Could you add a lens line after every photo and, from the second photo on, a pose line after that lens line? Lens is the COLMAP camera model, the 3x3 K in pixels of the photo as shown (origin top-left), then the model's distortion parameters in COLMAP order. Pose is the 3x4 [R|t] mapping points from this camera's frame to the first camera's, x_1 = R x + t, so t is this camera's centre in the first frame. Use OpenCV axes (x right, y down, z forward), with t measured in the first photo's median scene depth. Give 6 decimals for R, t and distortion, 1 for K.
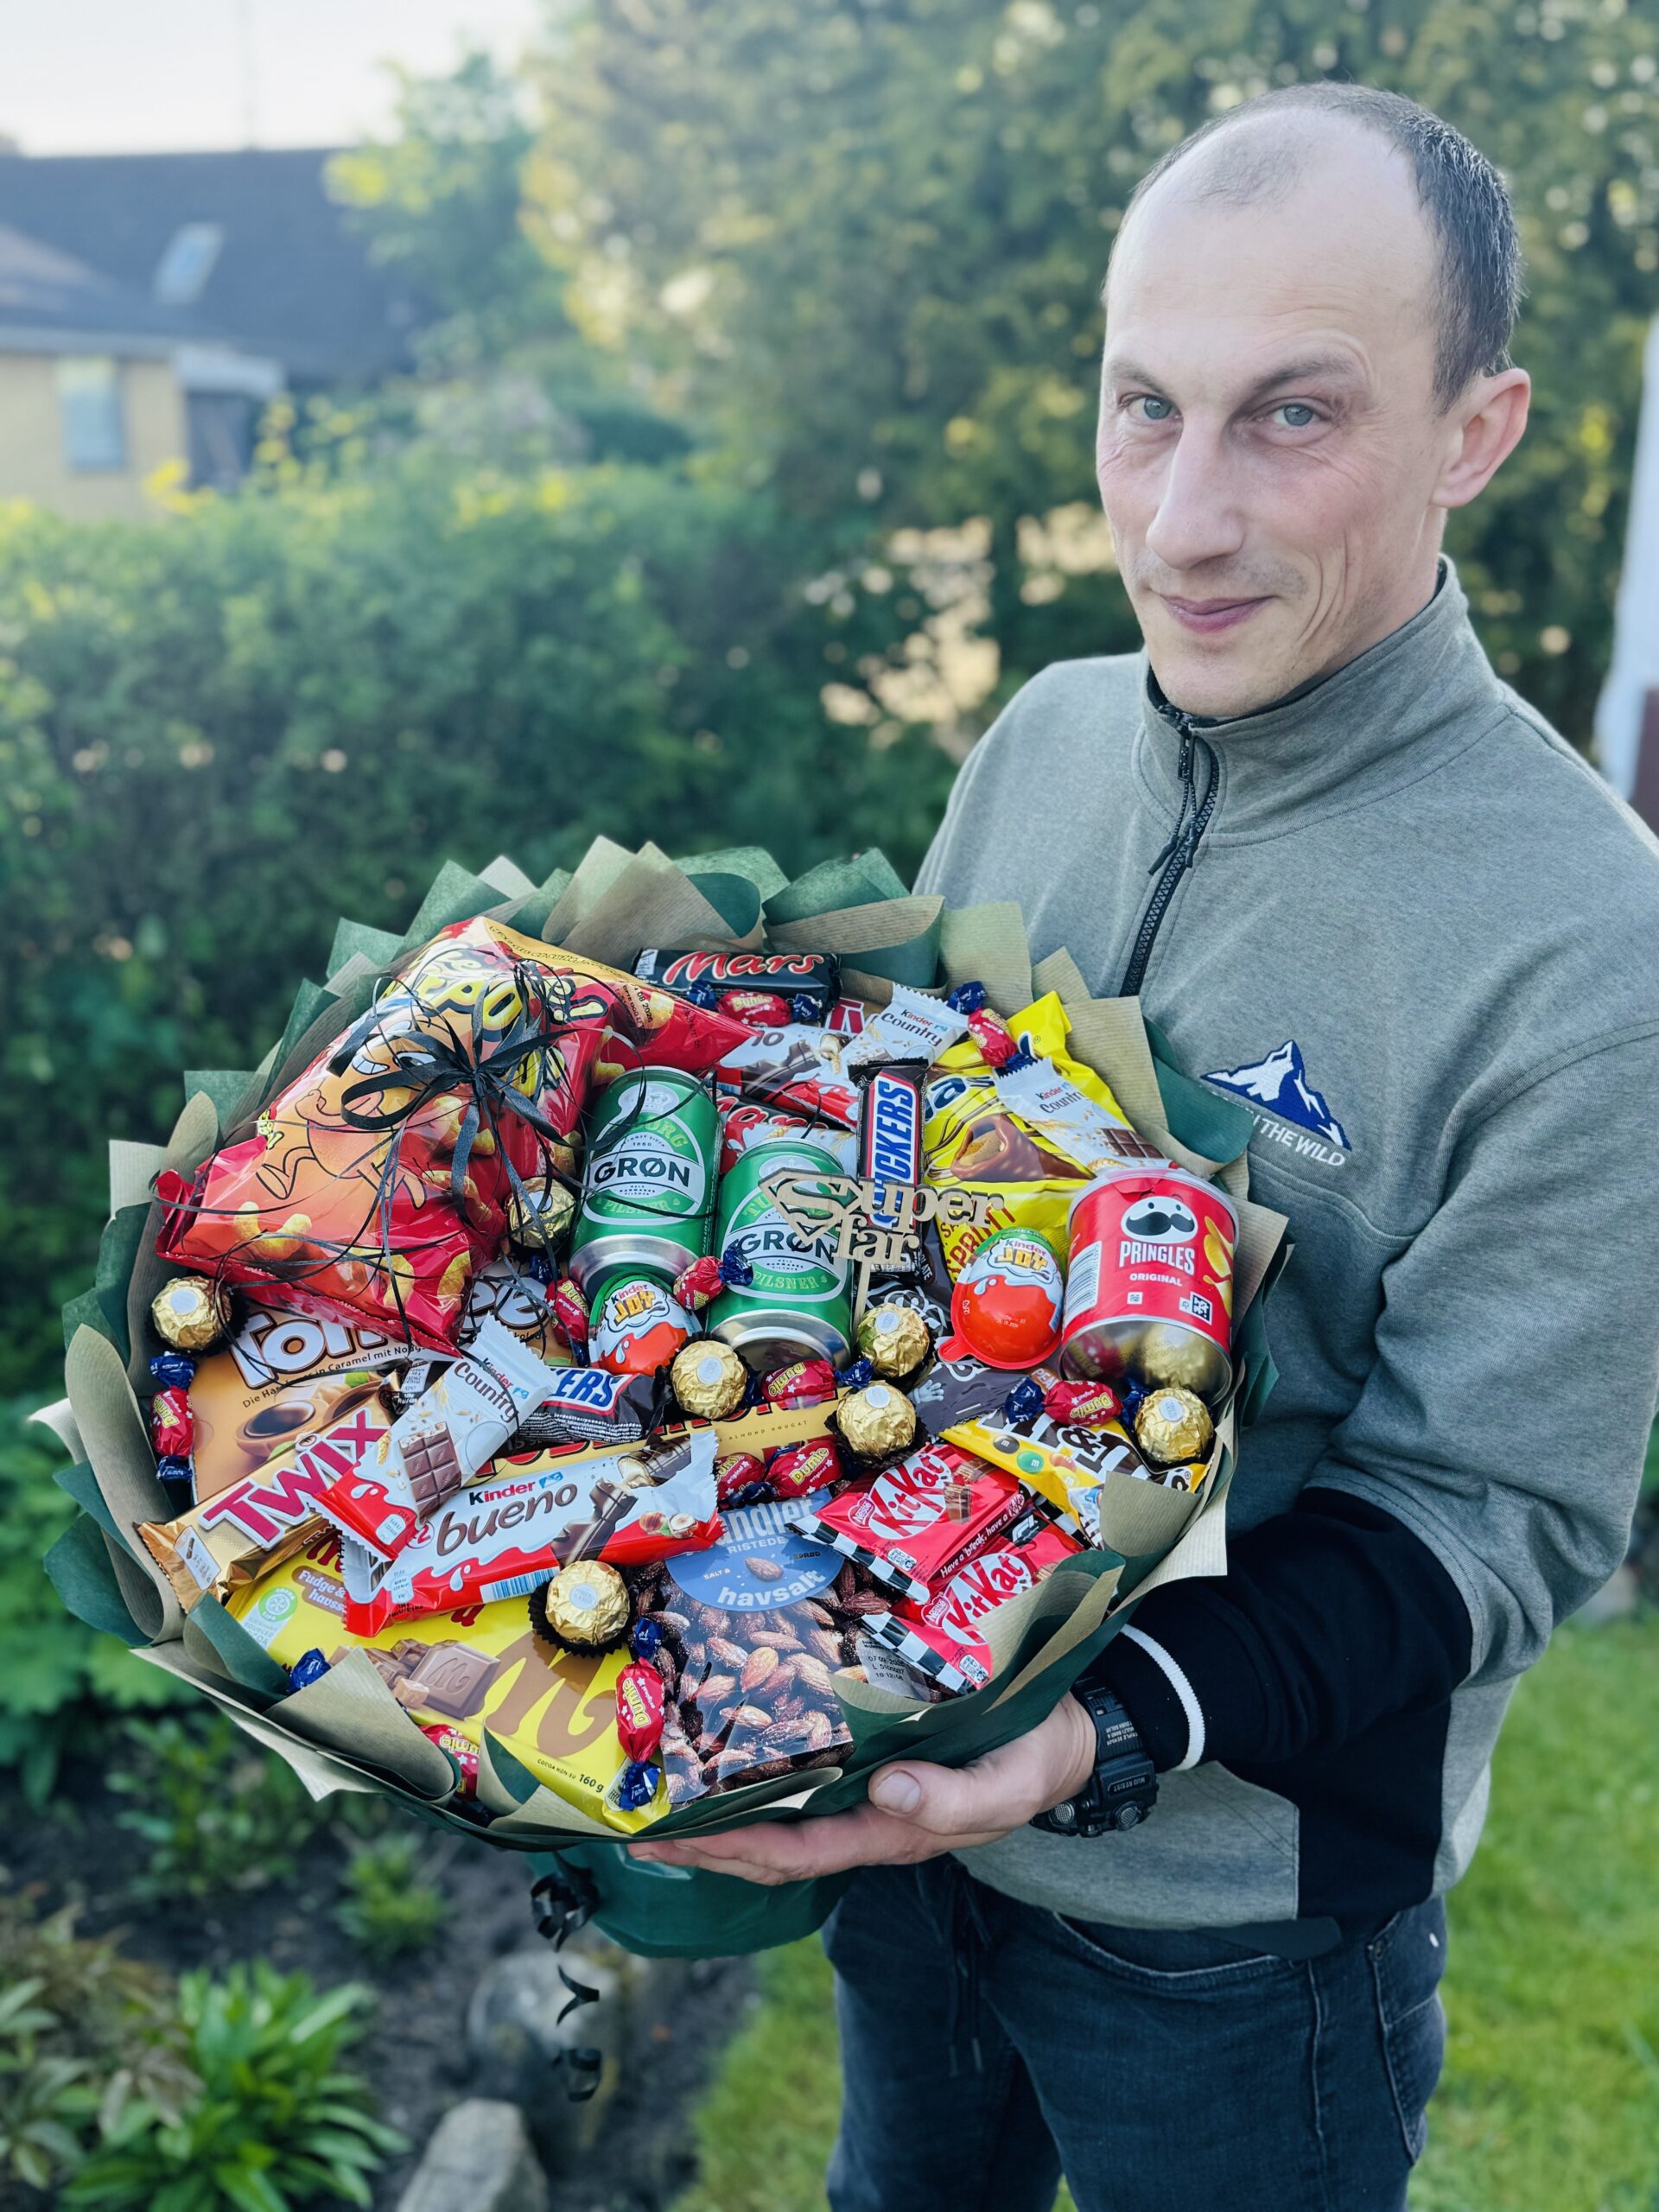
lens RADIAL K [[2205.2, 0, 831.0], [0, 2205.2, 1099.9], [0, 0, 1]] dist [0.184775, 0.000000]
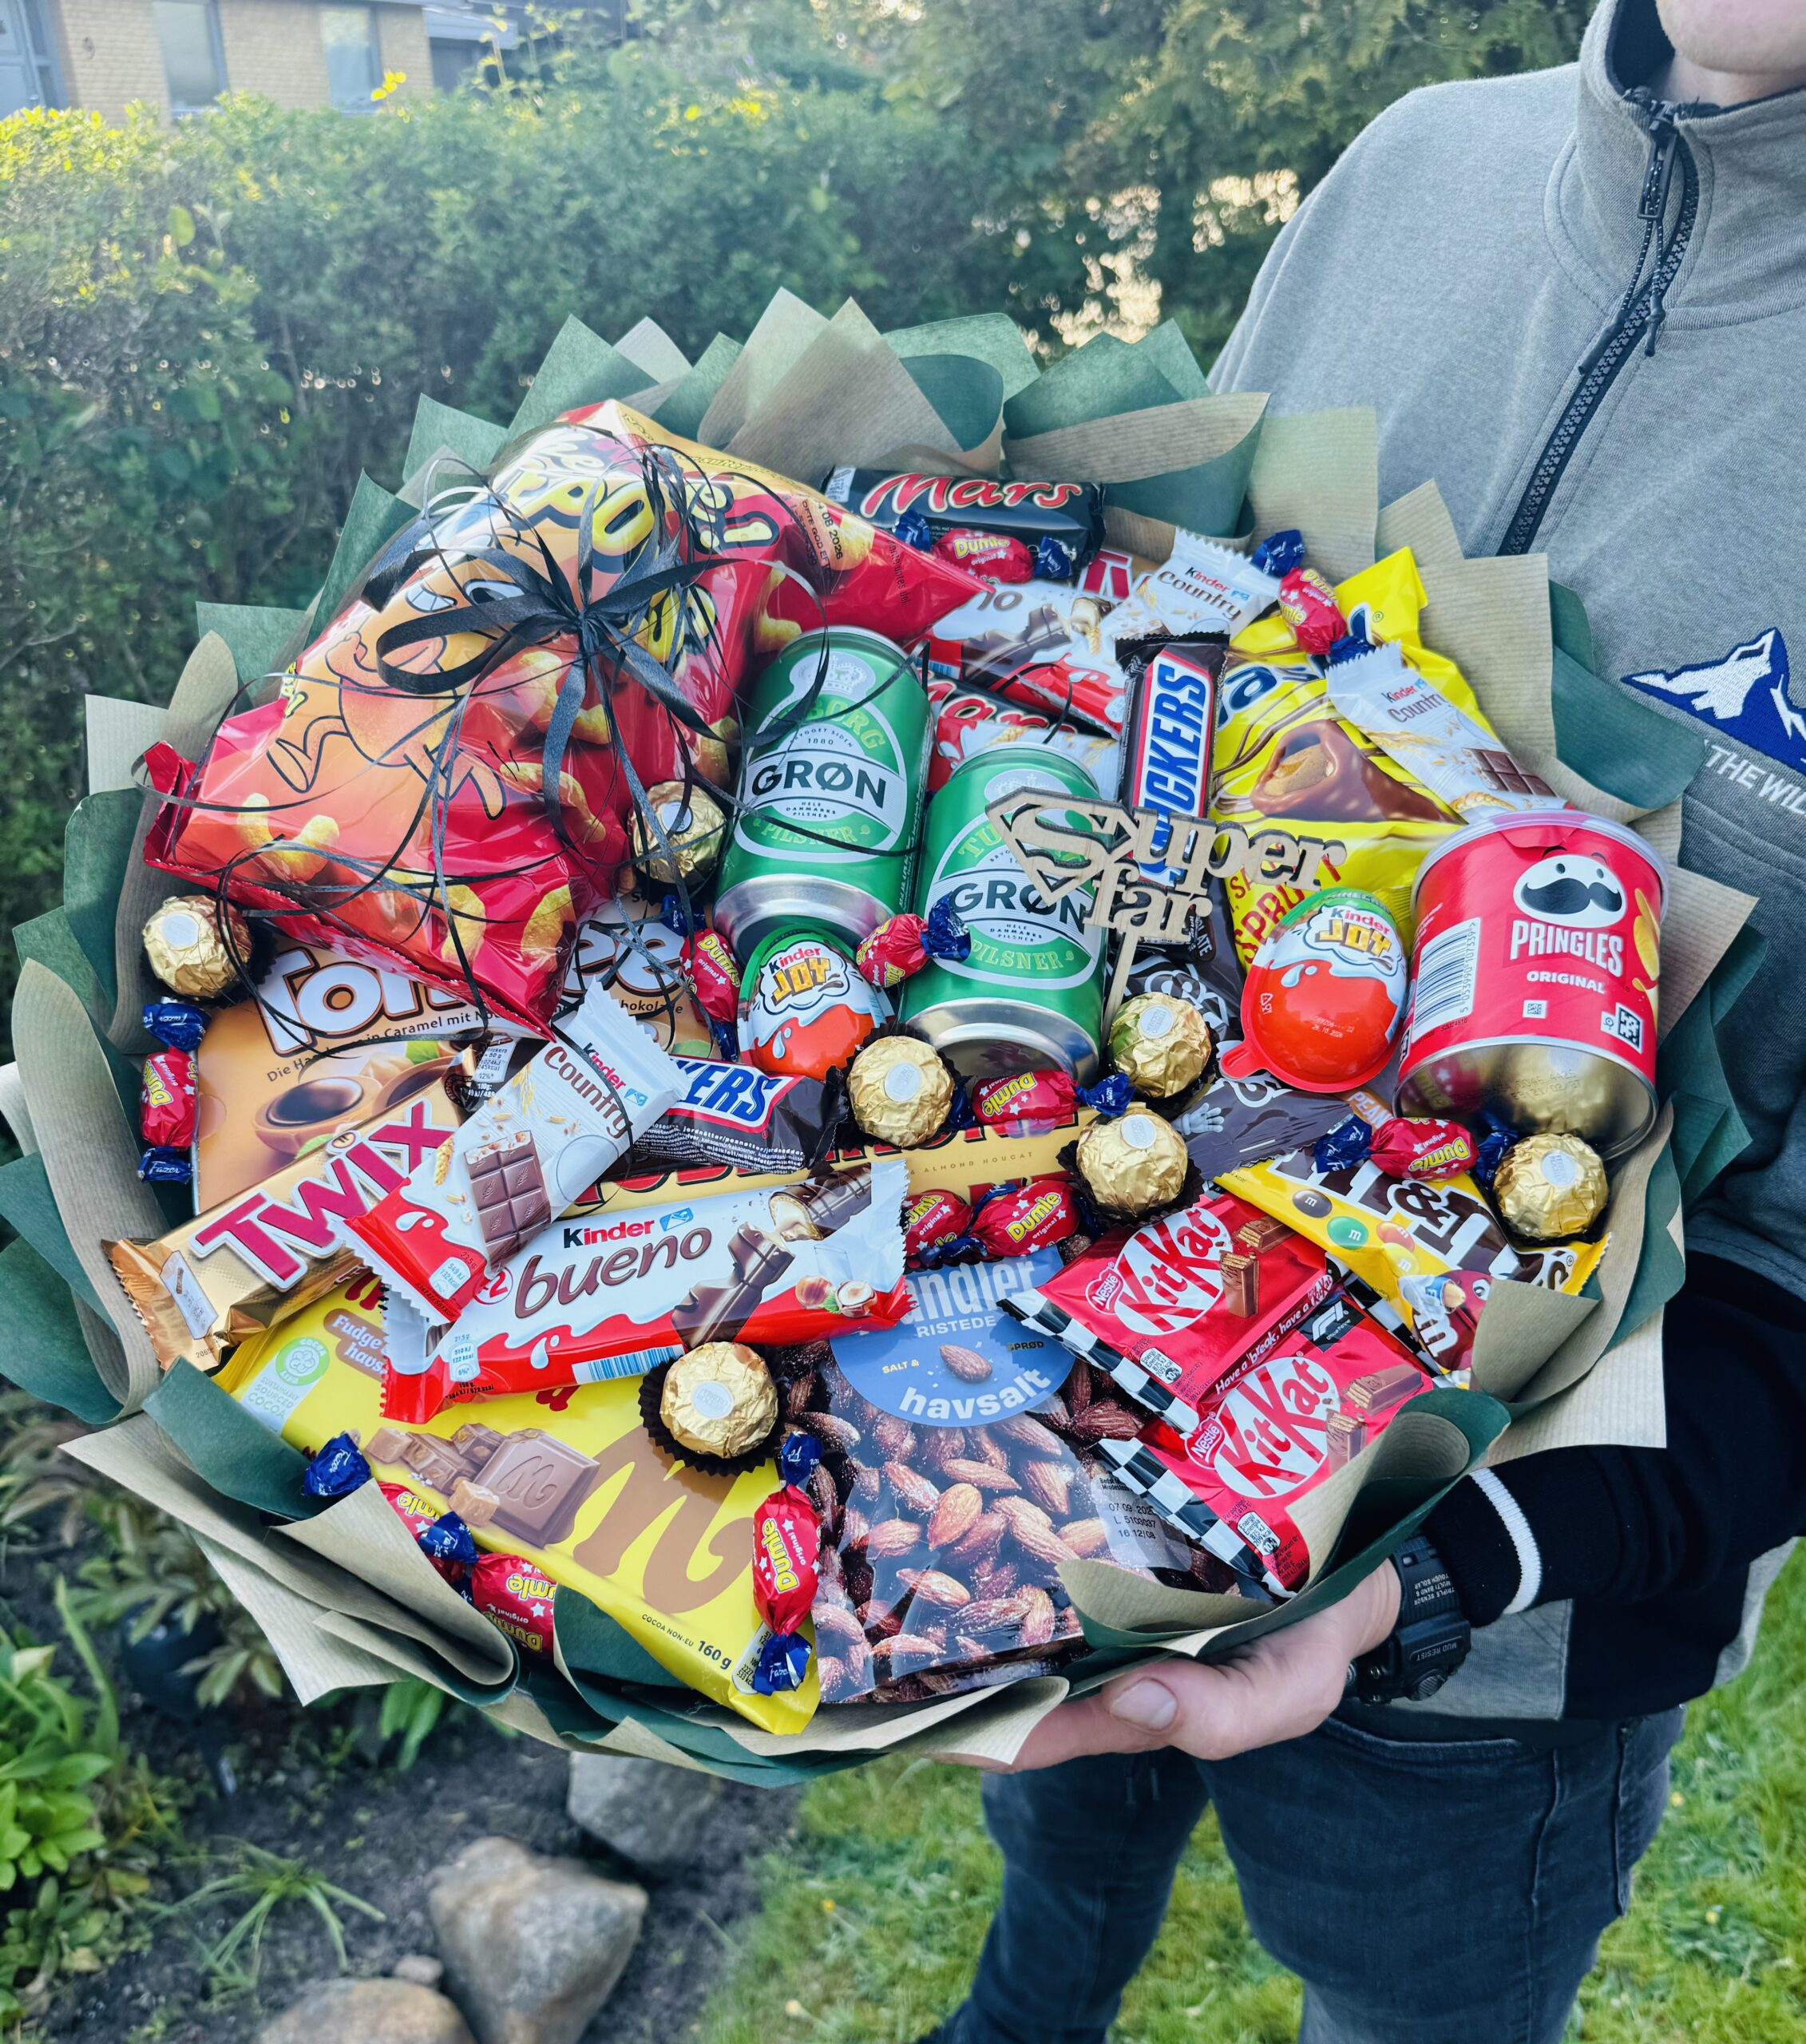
lens RADIAL K [[1278.2, 0, 884.6], [0, 1278.2, 1097.9], [0, 0, 1]] dist [0.050562, -0.028673]
pose [[0.997093, 0.063344, -0.042342, -0.042015], [-0.049090, 0.959093, 0.278804, 0.014451], [0.058271, -0.275915, 0.959414, 0.595501]]
